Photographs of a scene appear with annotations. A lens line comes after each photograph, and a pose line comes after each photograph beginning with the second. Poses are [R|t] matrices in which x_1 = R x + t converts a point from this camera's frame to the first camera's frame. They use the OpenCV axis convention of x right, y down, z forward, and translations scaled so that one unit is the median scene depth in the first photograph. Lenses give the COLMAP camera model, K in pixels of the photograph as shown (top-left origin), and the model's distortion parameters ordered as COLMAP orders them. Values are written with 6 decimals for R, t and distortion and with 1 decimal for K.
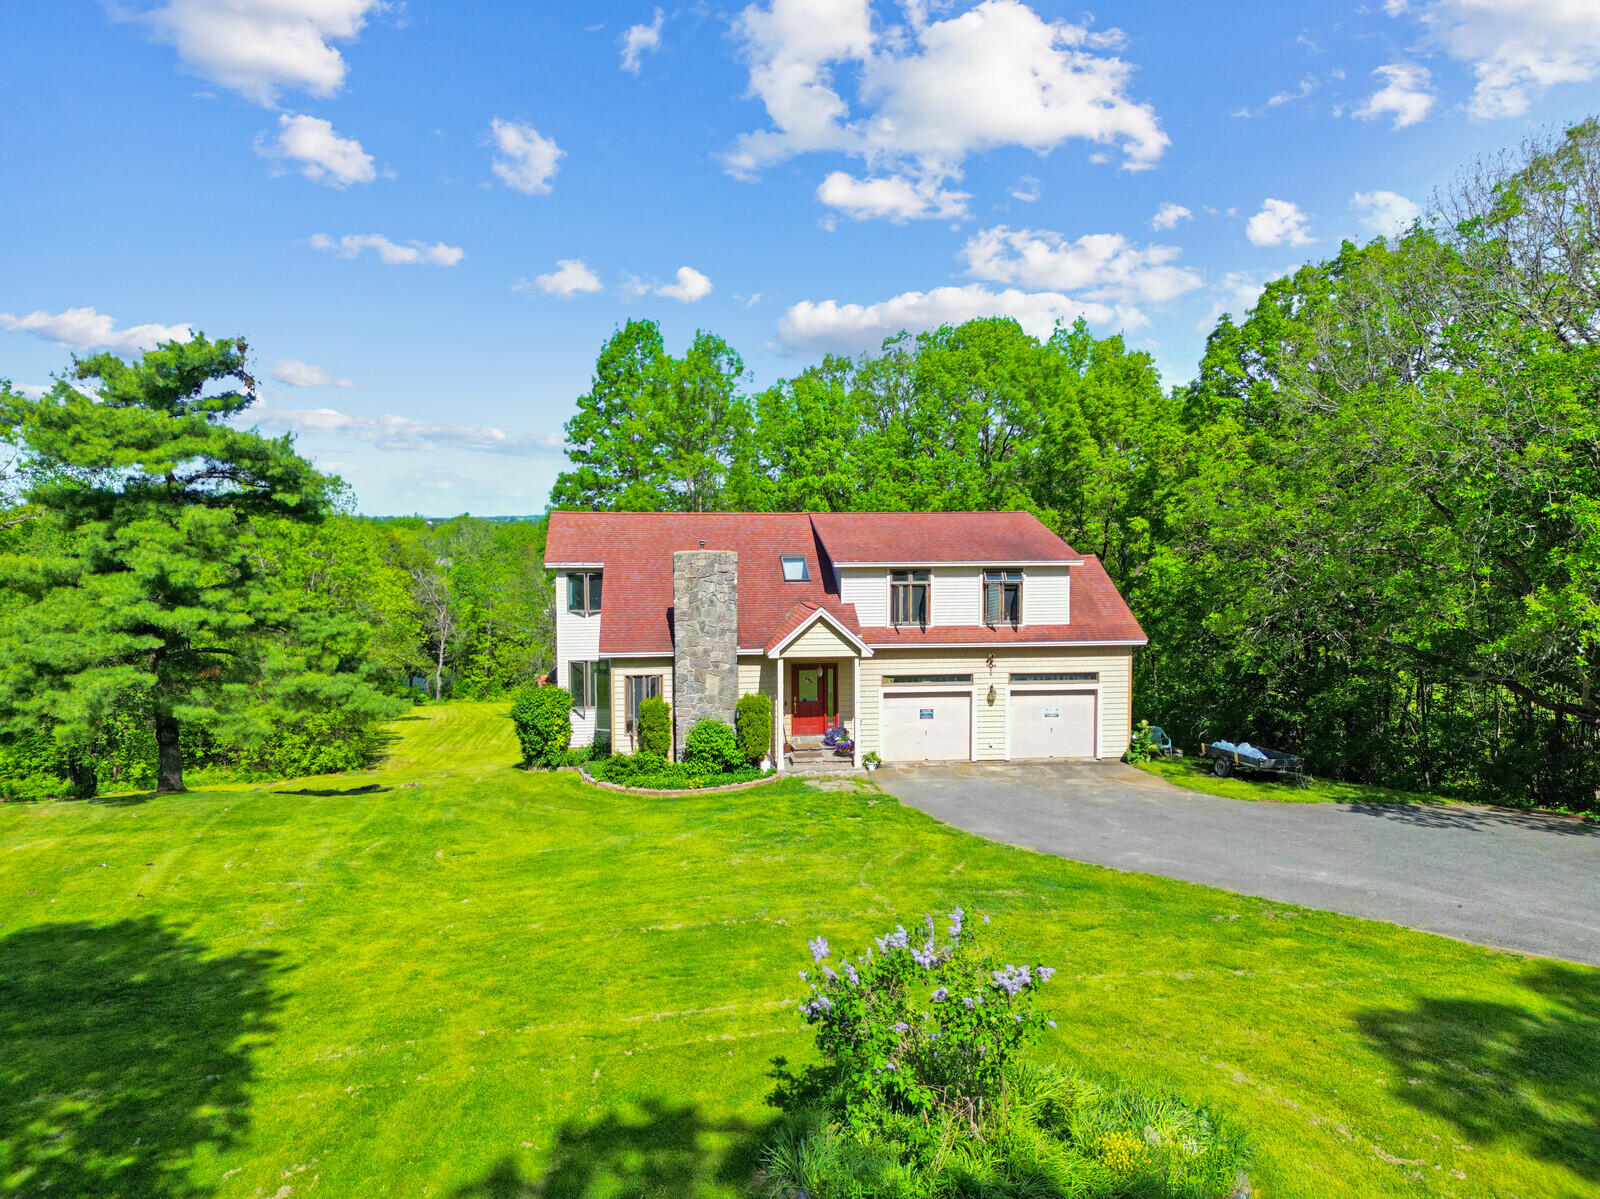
lens RADIAL K [[1107.3, 0, 795.3], [0, 1107.3, 595.6], [0, 0, 1]] dist [0.092520, -0.140035]
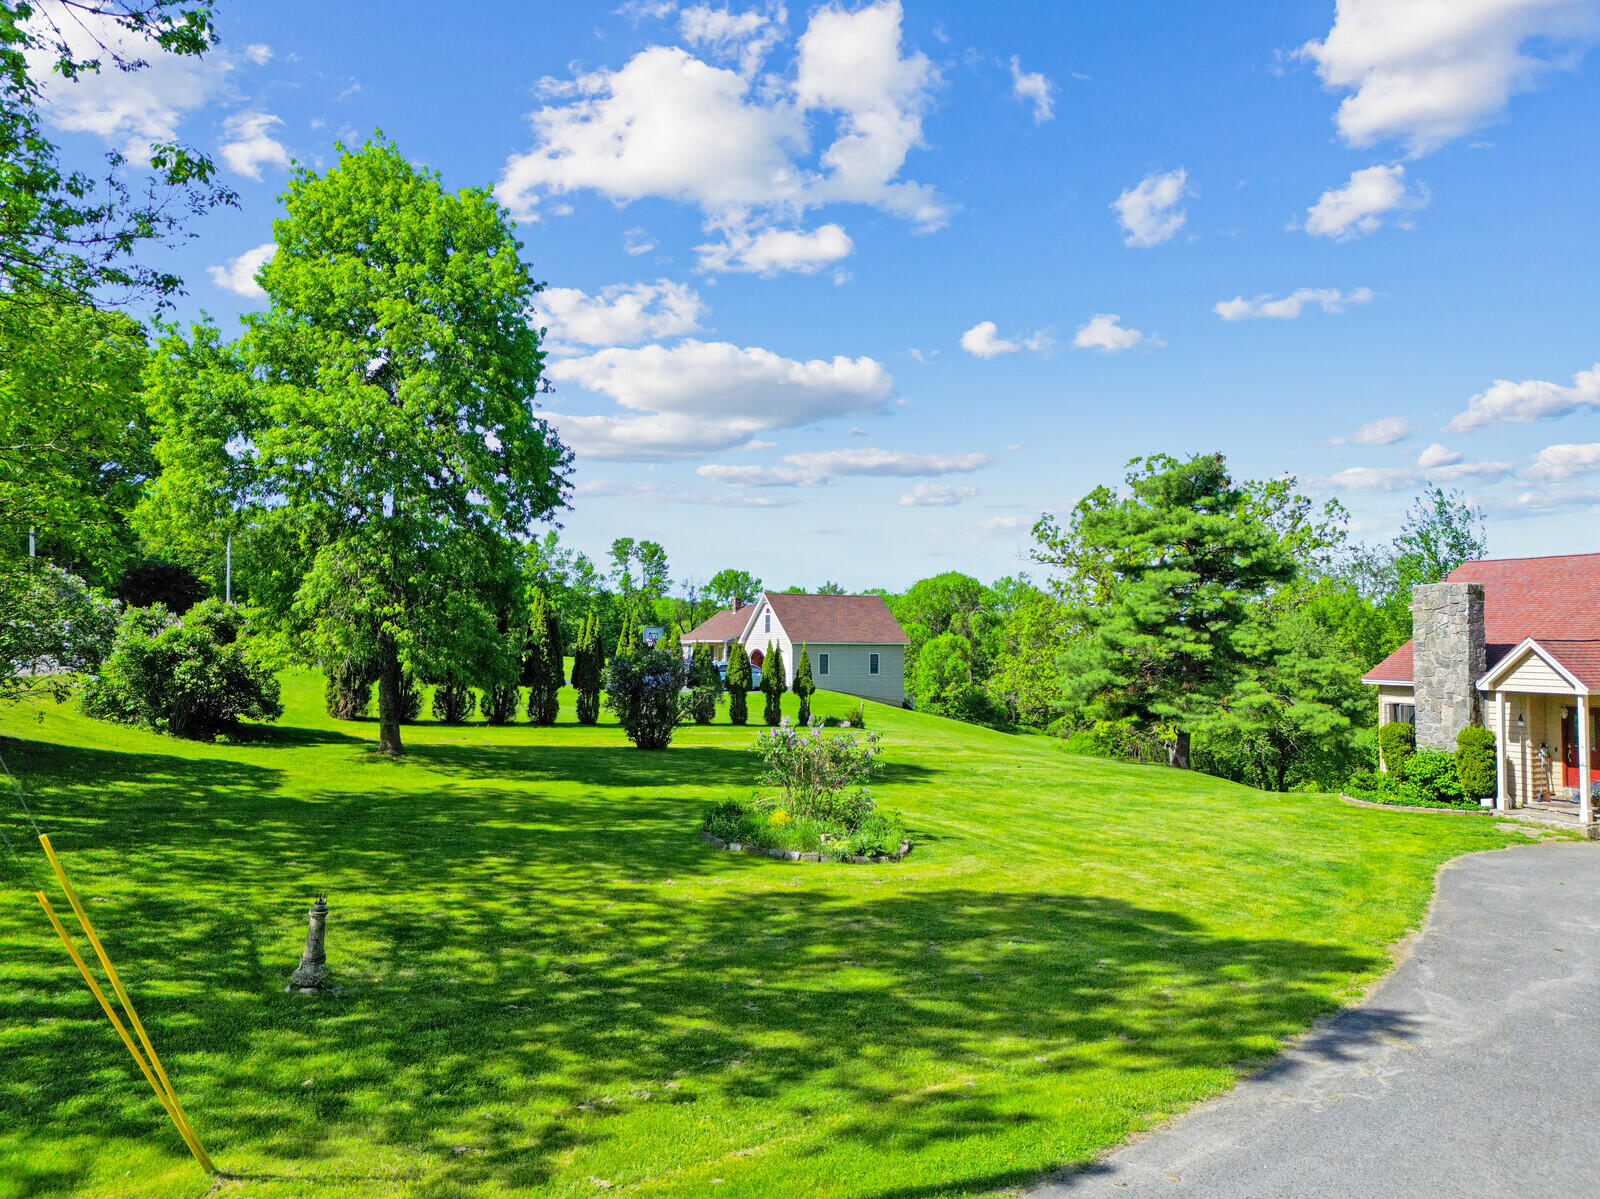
lens RADIAL K [[1114.2, 0, 800.0], [0, 1114.2, 599.5], [0, 0, 1]] dist [0.070914, -0.075164]
pose [[0.234761, -0.033756, -0.971467, 0.730074], [-0.067842, 0.996391, -0.051016, 0.062371], [0.969683, 0.077883, 0.231623, 0.166057]]
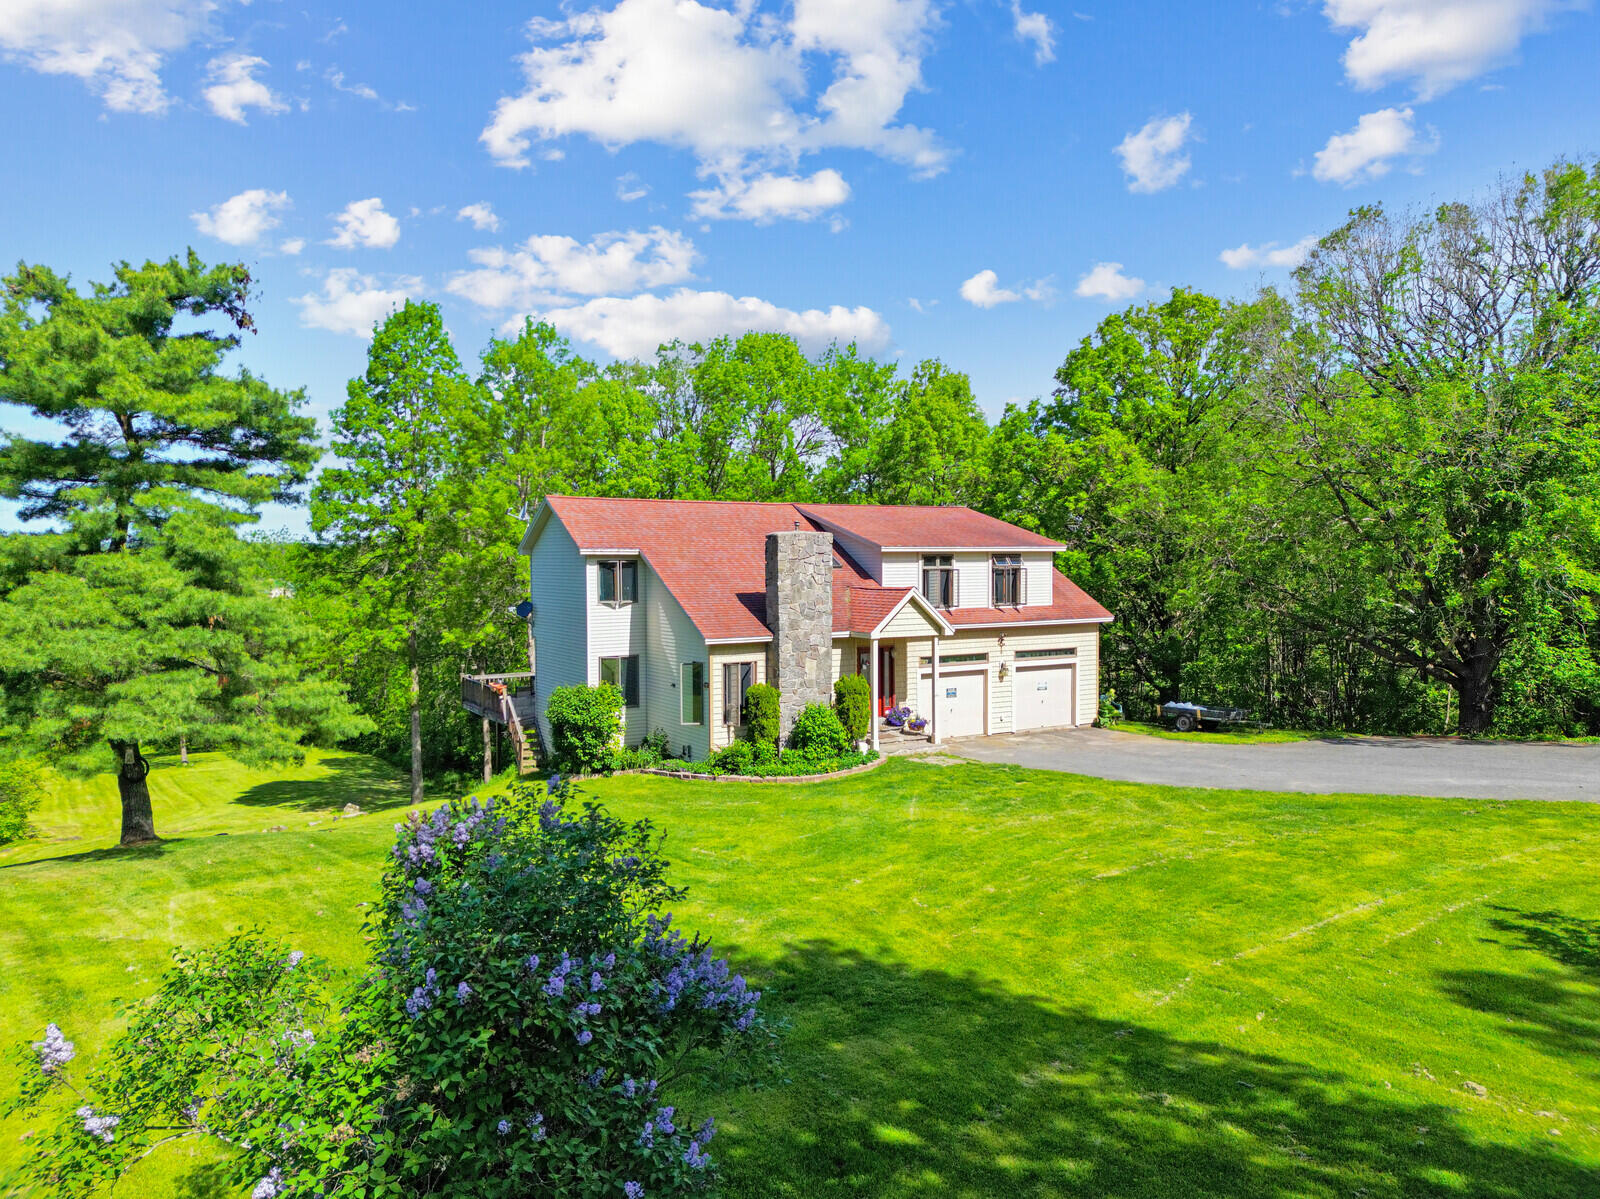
lens RADIAL K [[1107.3, 0, 795.3], [0, 1107.3, 595.6], [0, 0, 1]] dist [0.092520, -0.140035]
pose [[0.910128, -0.015693, 0.414029, -0.452460], [0.026429, 0.999446, -0.020216, 0.032514], [-0.413483, 0.029341, 0.910039, 0.105138]]
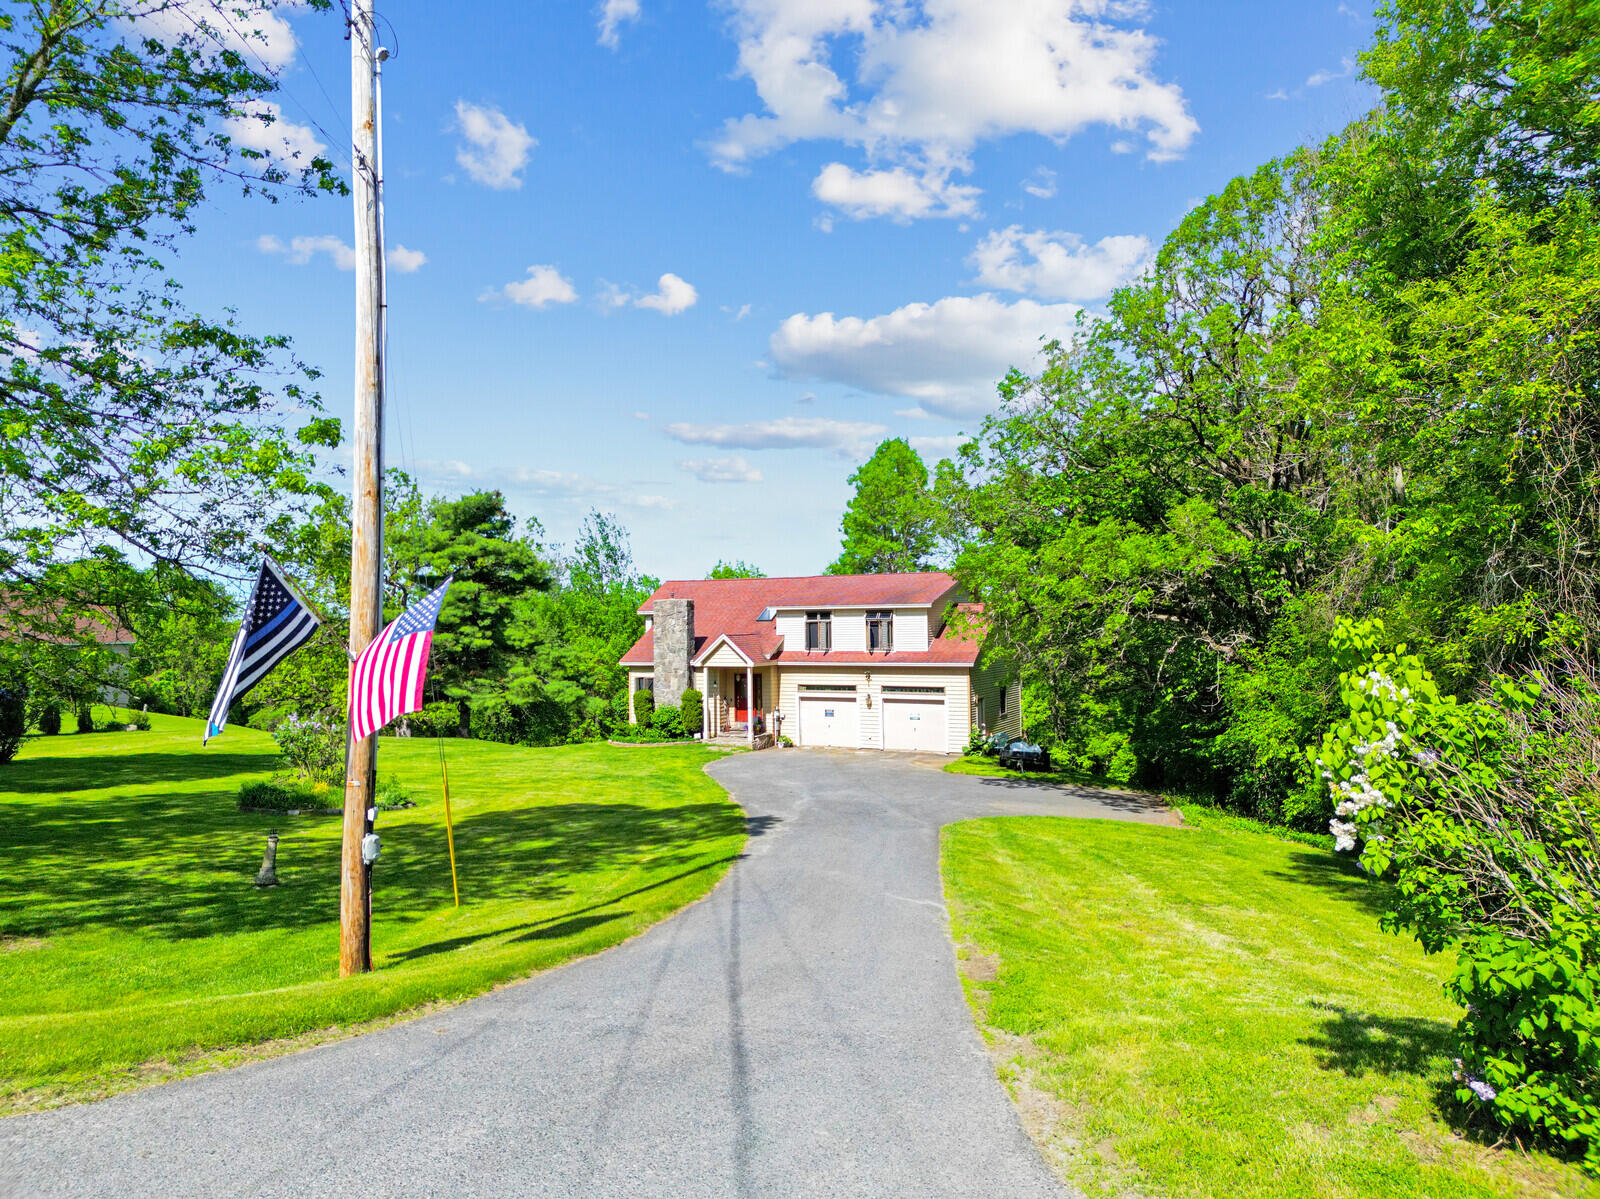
lens RADIAL K [[1114.2, 0, 800.0], [0, 1114.2, 599.5], [0, 0, 1]] dist [0.070914, -0.075164]
pose [[0.833857, -0.020979, -0.551581, 0.885335], [-0.022882, 0.997105, -0.072518, 0.066581], [0.551506, 0.073091, 0.830963, -0.219935]]
